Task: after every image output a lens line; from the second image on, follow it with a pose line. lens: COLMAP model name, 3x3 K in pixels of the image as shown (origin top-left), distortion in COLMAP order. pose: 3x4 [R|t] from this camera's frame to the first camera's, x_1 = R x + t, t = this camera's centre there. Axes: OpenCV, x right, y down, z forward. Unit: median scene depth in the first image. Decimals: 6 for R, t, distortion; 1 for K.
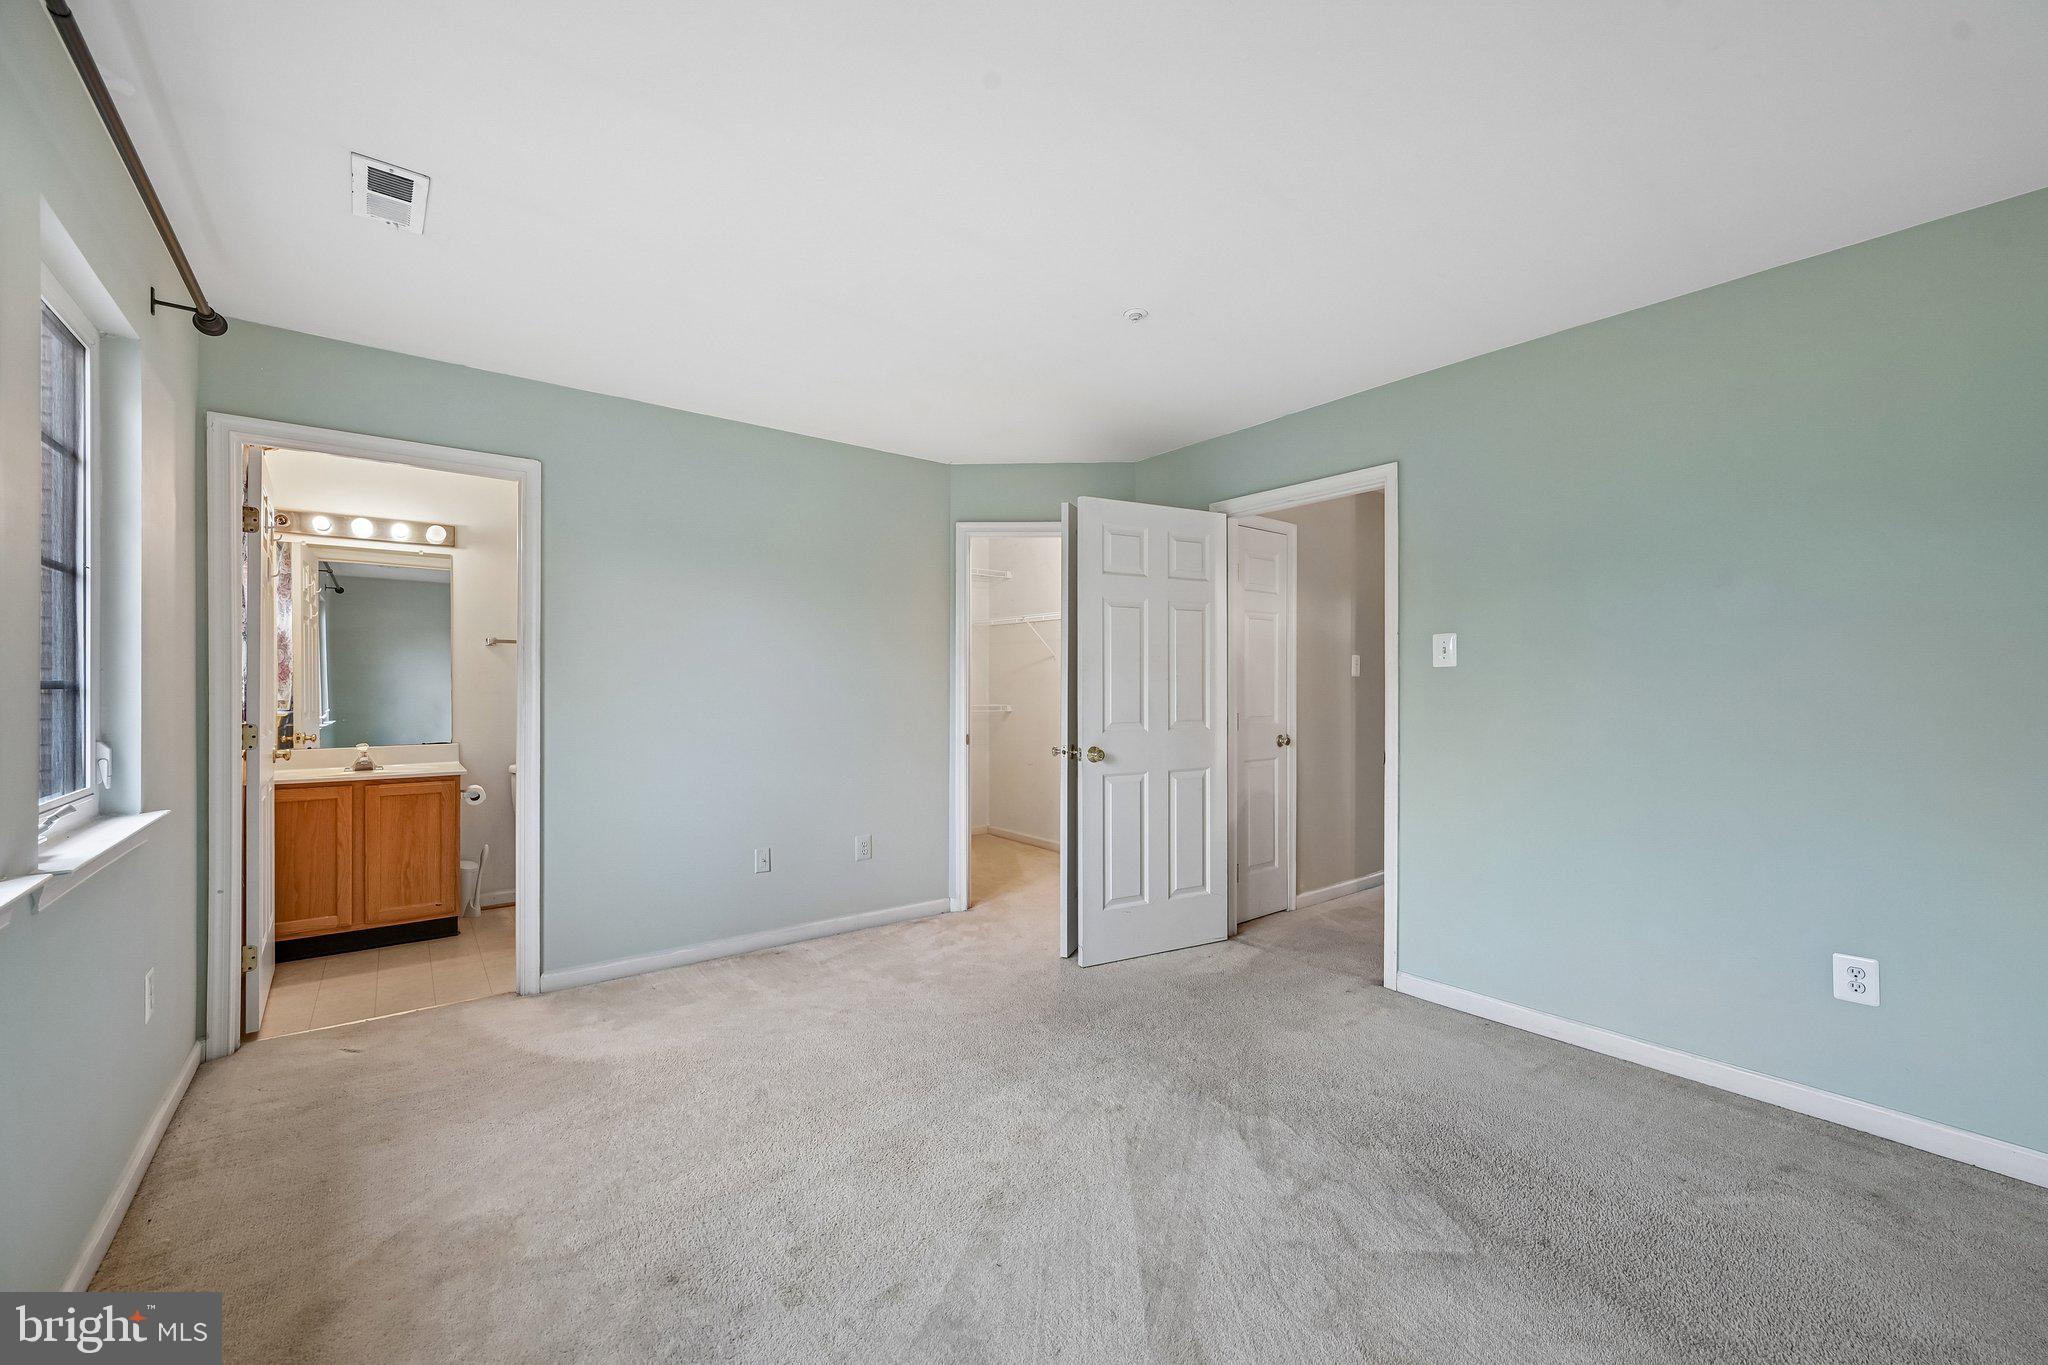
lens RADIAL K [[814.2, 0, 1024.5], [0, 814.2, 683.7], [0, 0, 1]] dist [0.000681, -0.000035]
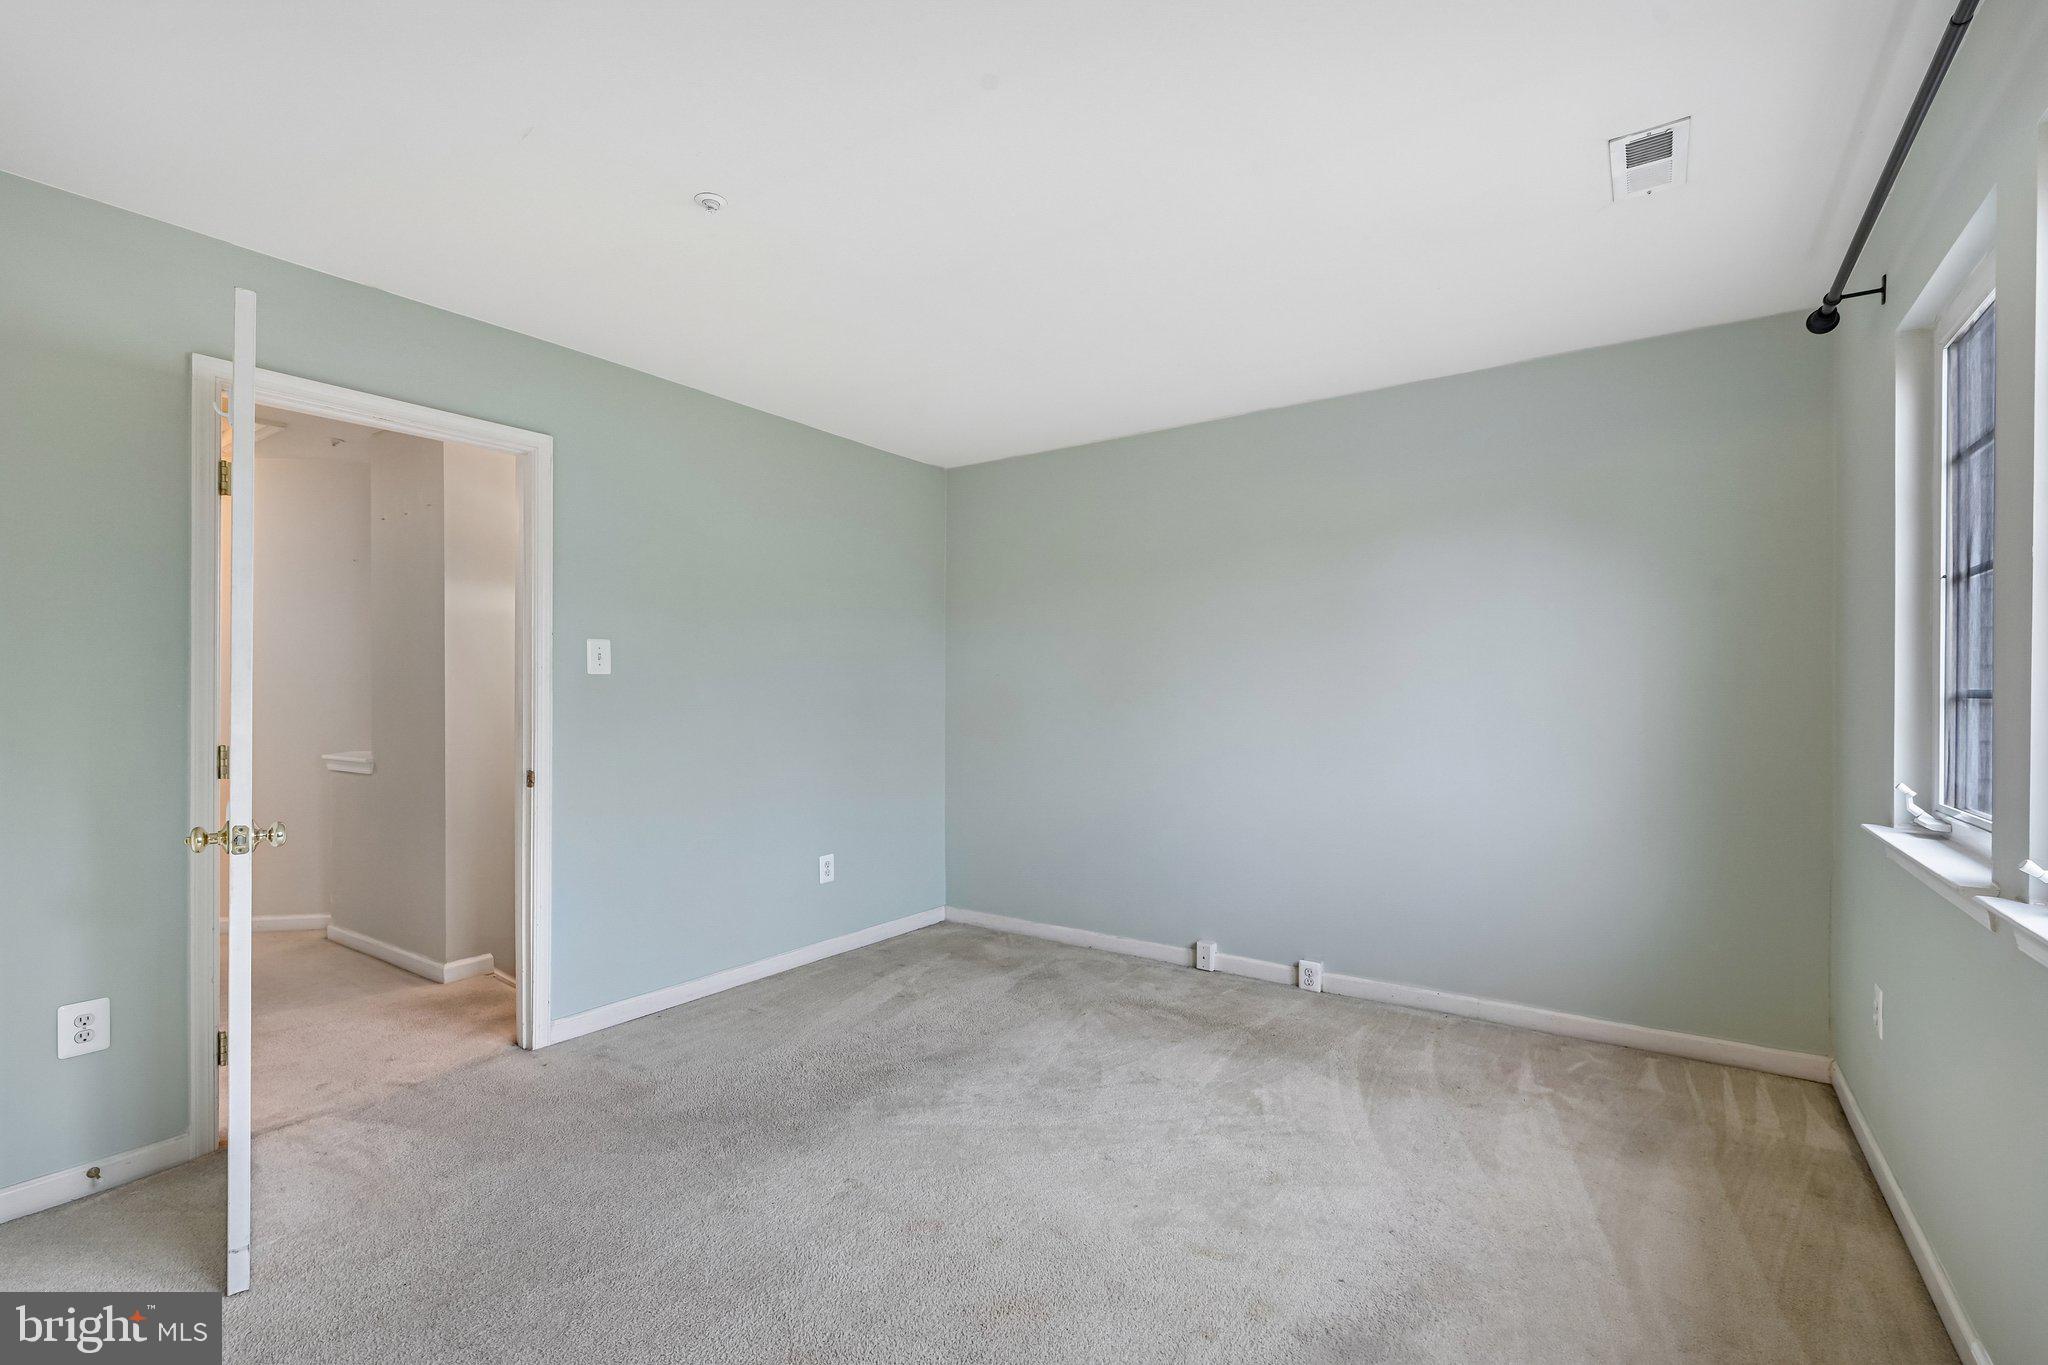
lens RADIAL K [[919.3, 0, 1025.4], [0, 919.3, 697.9], [0, 0, 1]] dist [0.018447, -0.000335]
pose [[-0.295864, -0.000647, 0.955230, -0.657636], [-0.002026, 0.999998, 0.000050, 0.006049], [-0.955228, -0.001921, -0.295864, 0.837813]]
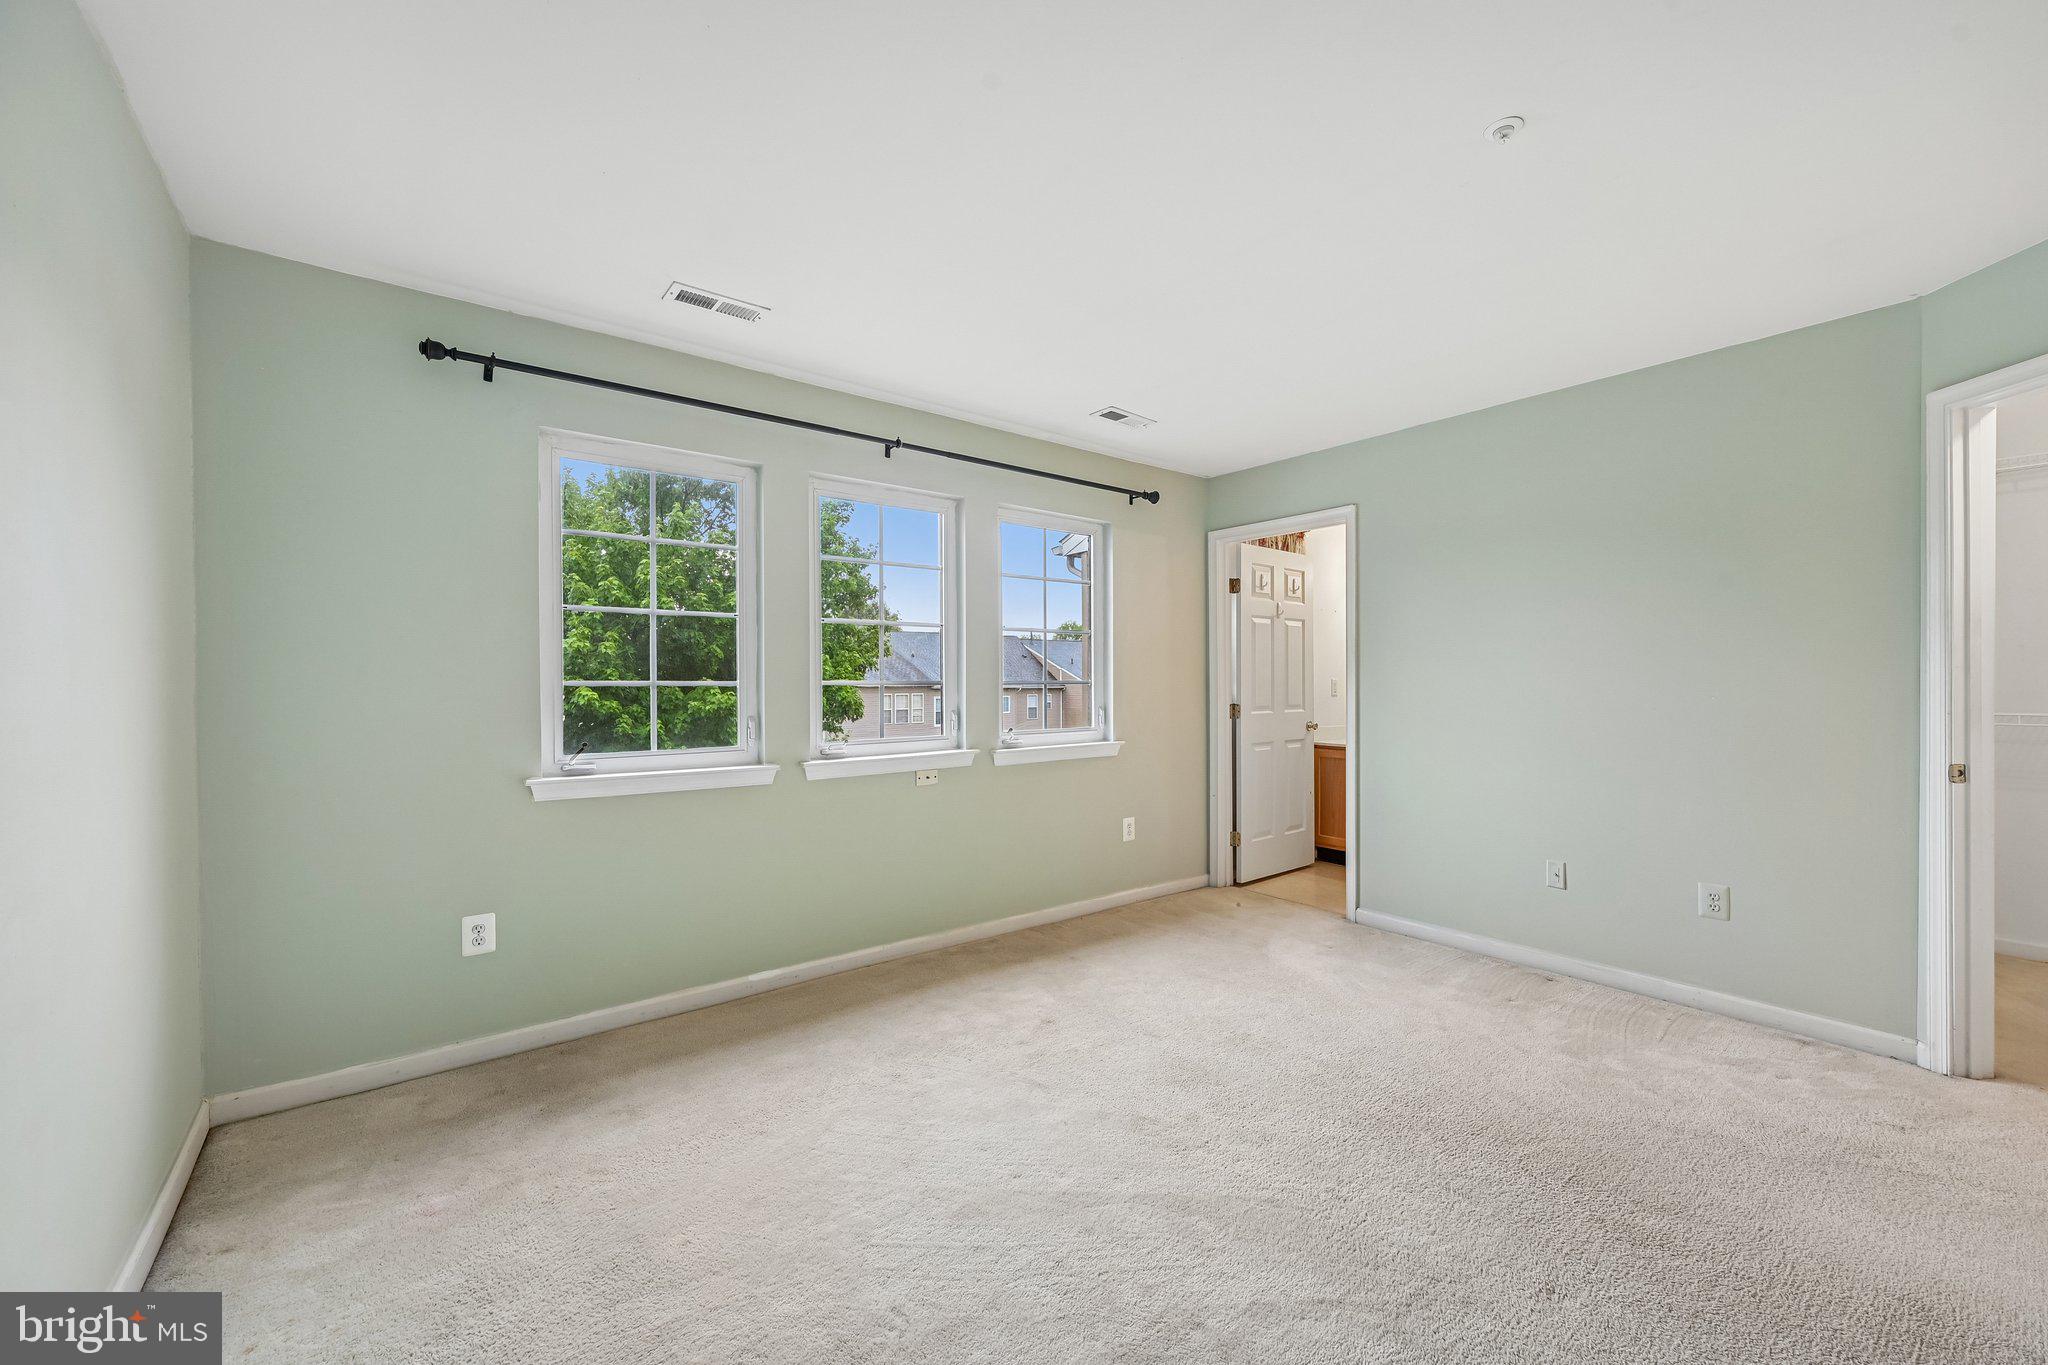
lens RADIAL K [[805.6, 0, 1035.7], [0, 805.6, 683.2], [0, 0, 1]] dist [0.000526, 0.000141]
pose [[-0.003887, -0.001174, -0.999992, 0.689616], [0.005853, 0.999982, -0.001197, 0.005572], [0.999975, -0.005857, -0.003880, 0.525765]]
